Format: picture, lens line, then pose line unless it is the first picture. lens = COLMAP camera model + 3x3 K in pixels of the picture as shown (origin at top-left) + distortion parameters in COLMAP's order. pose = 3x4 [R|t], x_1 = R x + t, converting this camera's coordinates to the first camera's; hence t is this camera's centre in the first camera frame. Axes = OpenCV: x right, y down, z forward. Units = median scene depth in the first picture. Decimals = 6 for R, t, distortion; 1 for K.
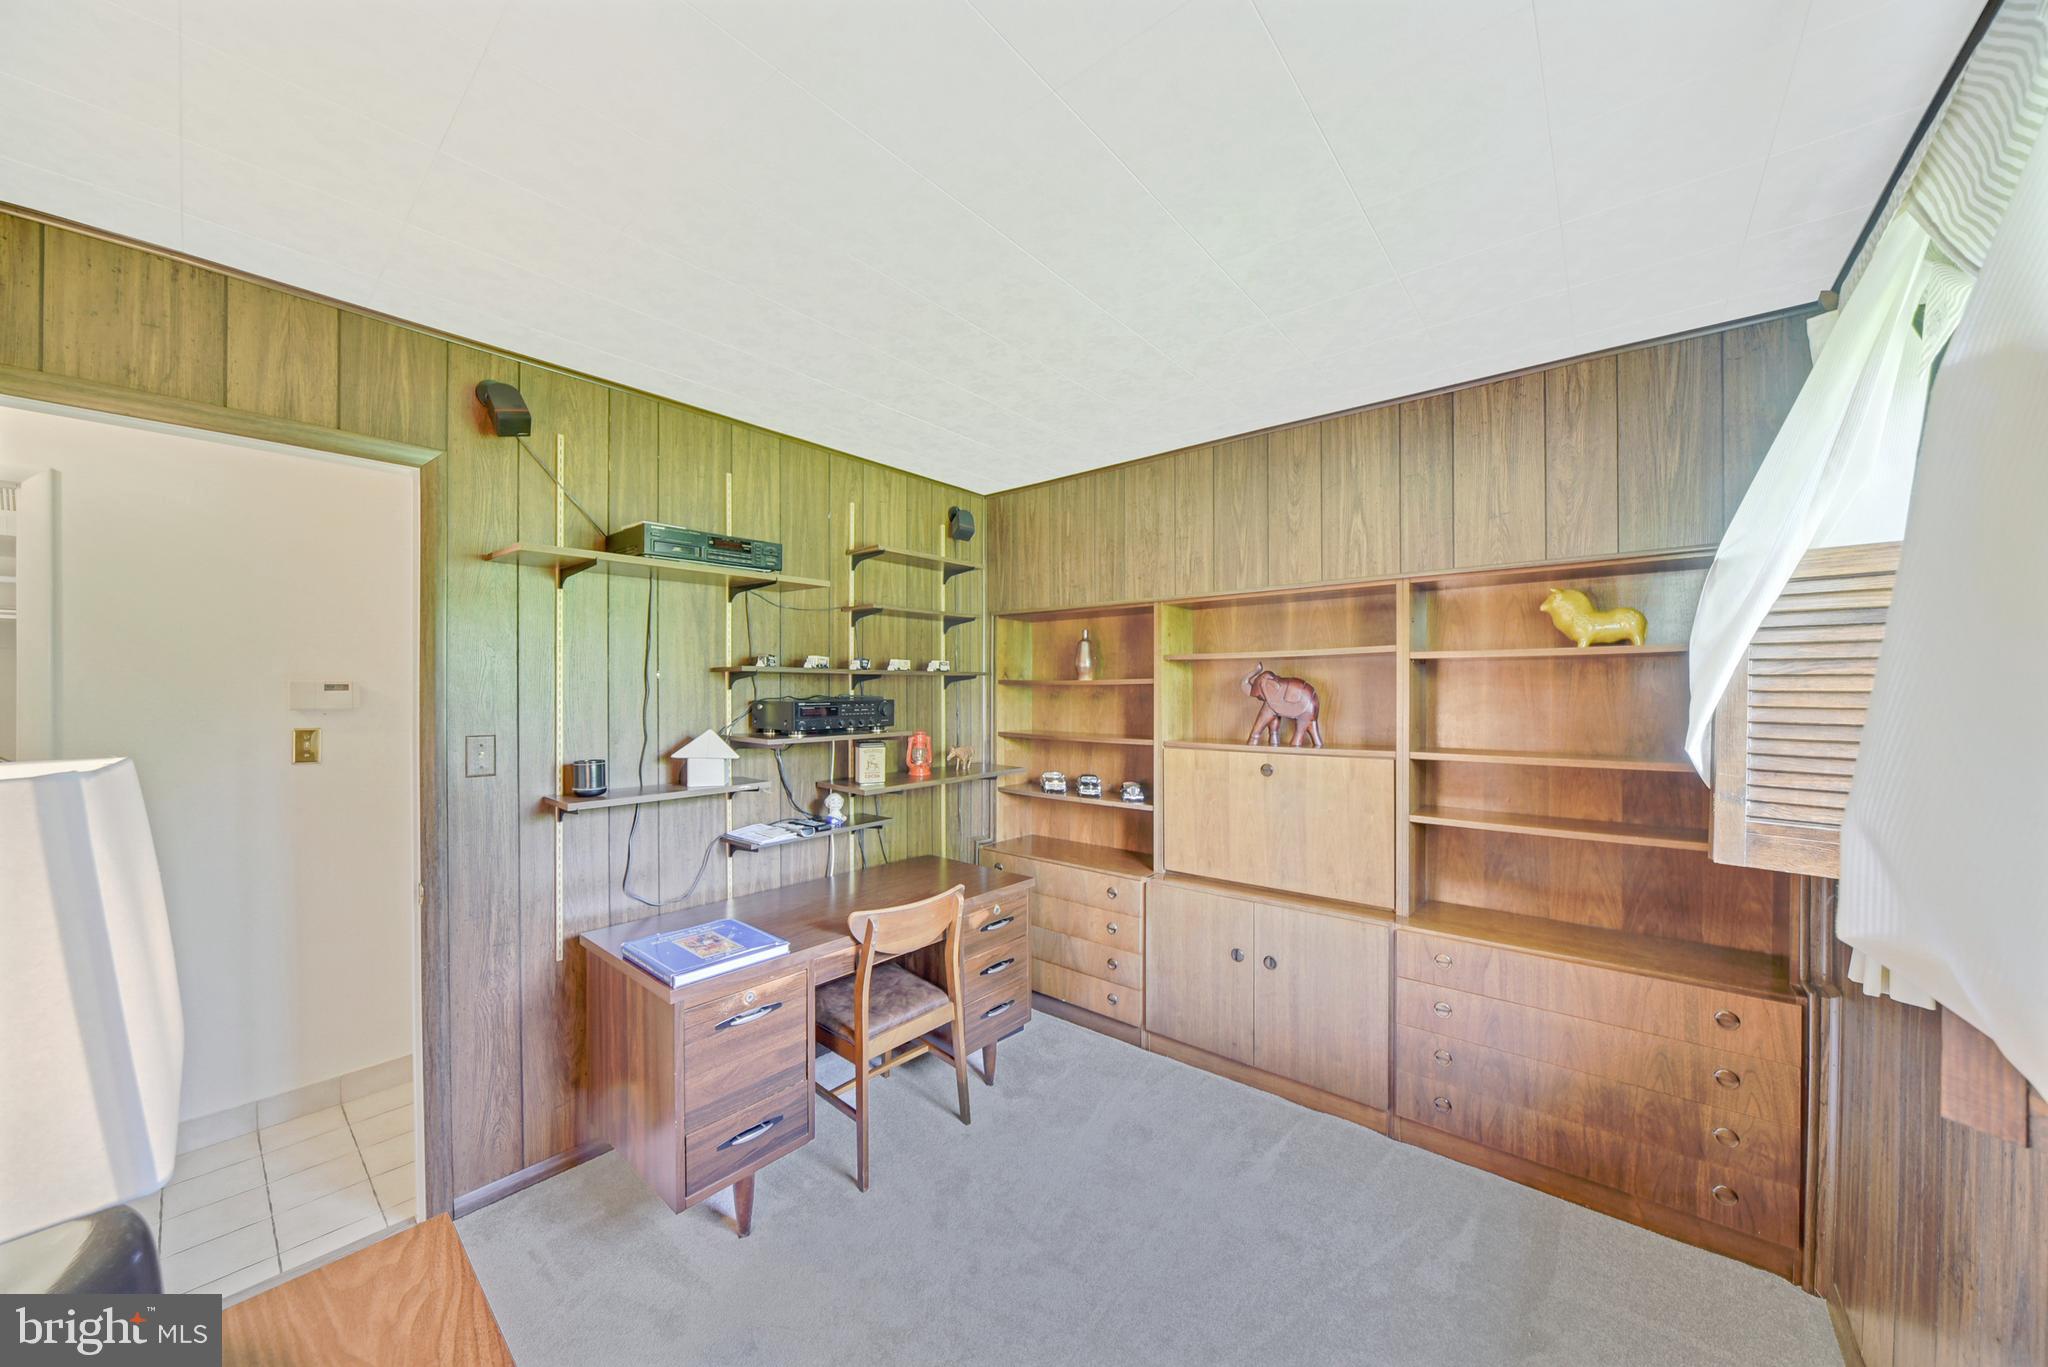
lens RADIAL K [[720.7, 0, 1019.5], [0, 720.7, 688.4], [0, 0, 1]] dist [-0.010467, 0.000833]
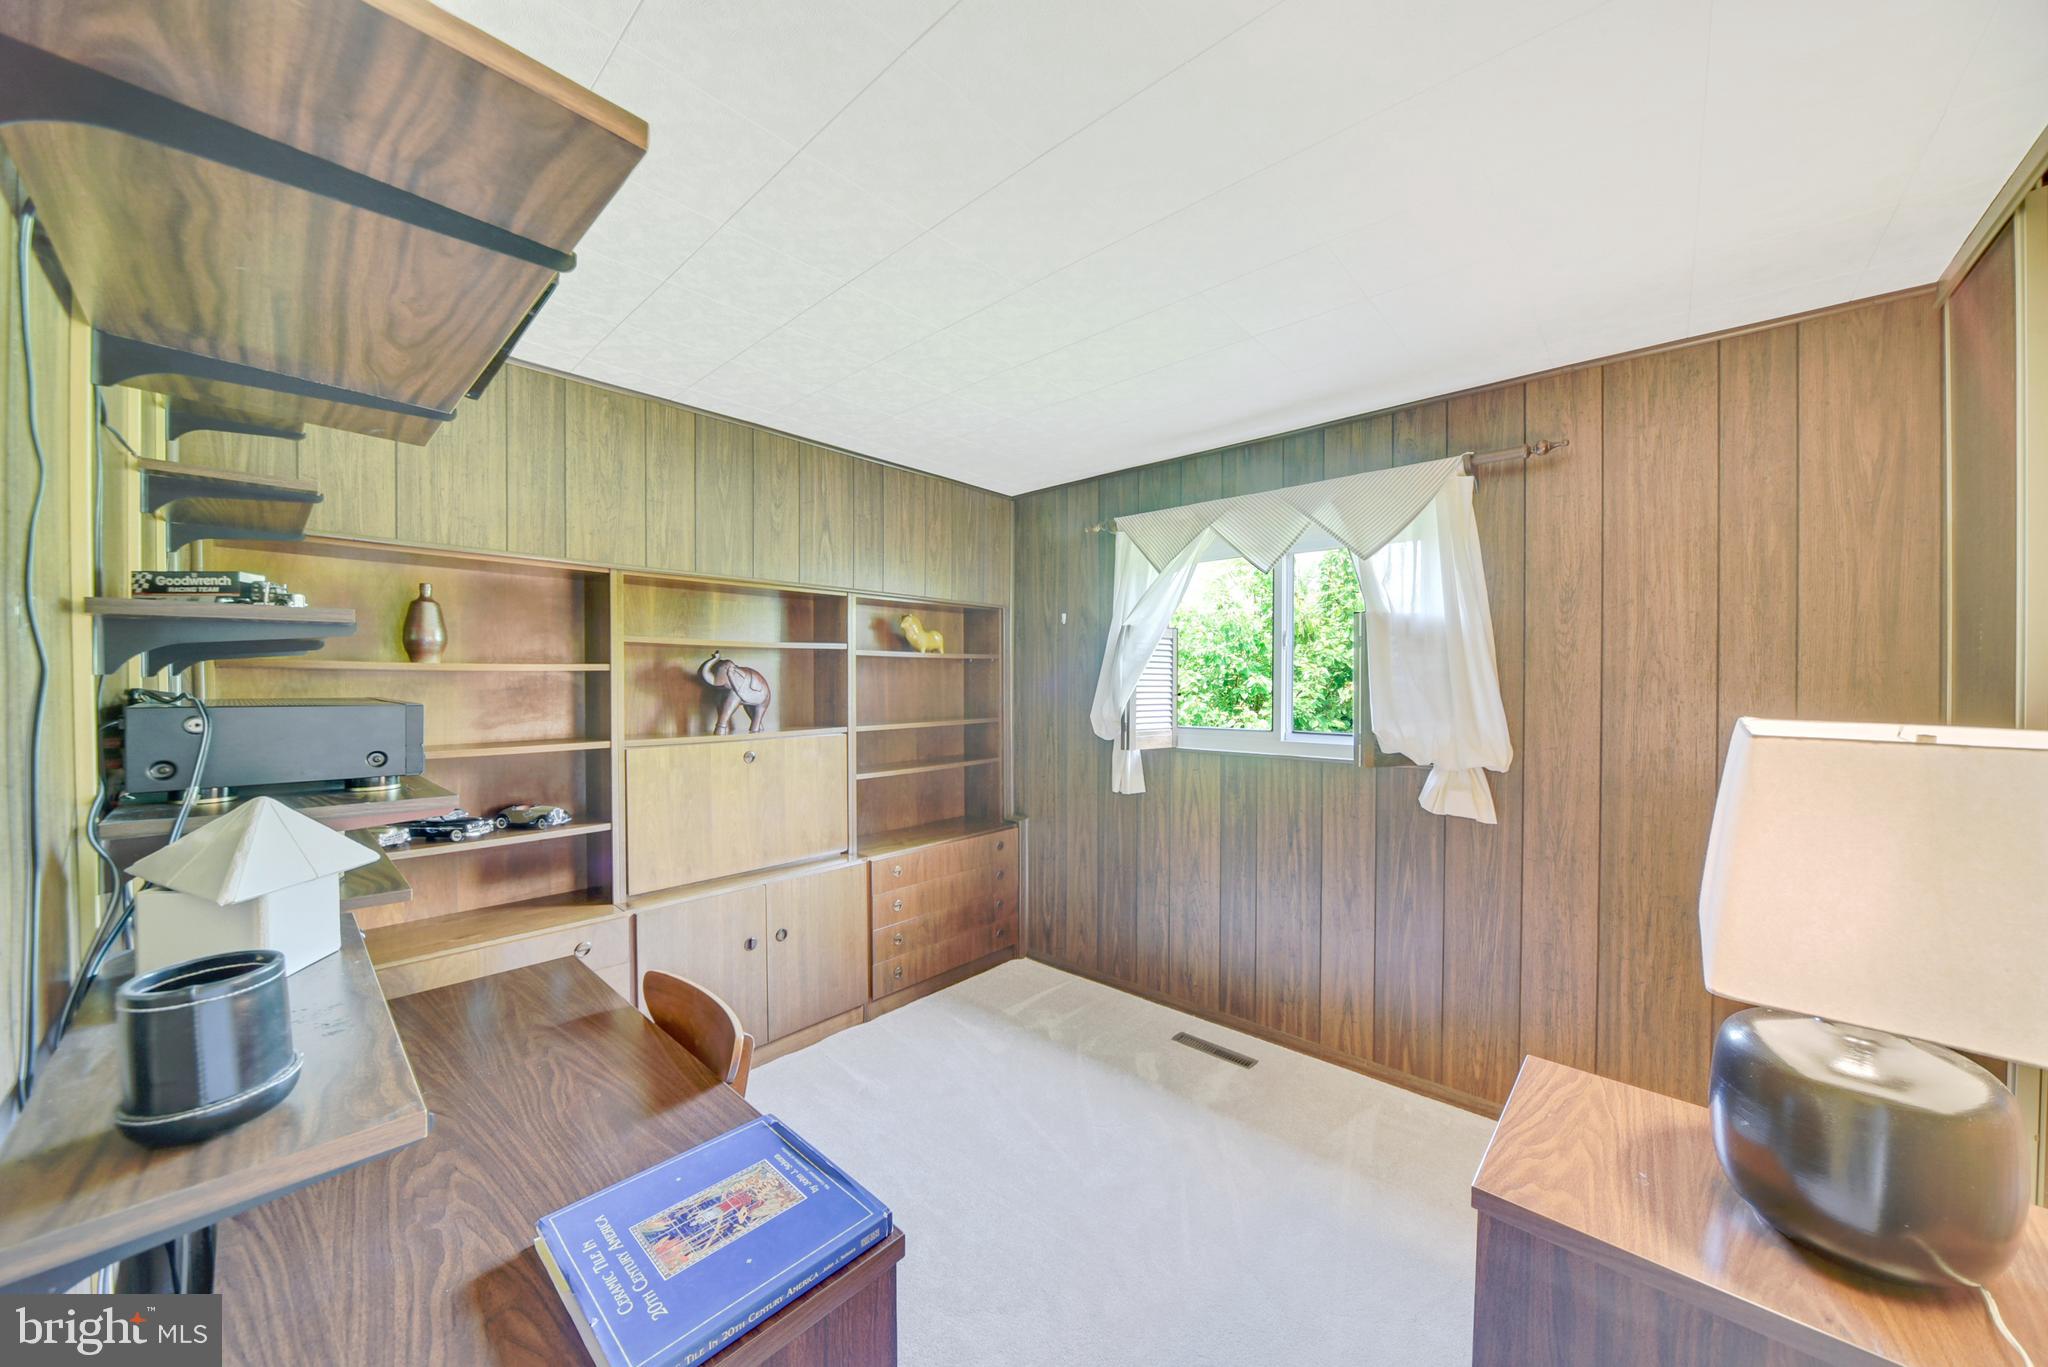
lens RADIAL K [[720.7, 0, 1018.2], [0, 720.7, 682.5], [0, 0, 1]] dist [-0.010467, 0.000833]
pose [[0.031634, -0.004765, 0.999488, -0.705462], [-0.004331, 0.999979, 0.004904, 0.000829], [-0.999490, -0.004484, 0.031613, 0.618876]]
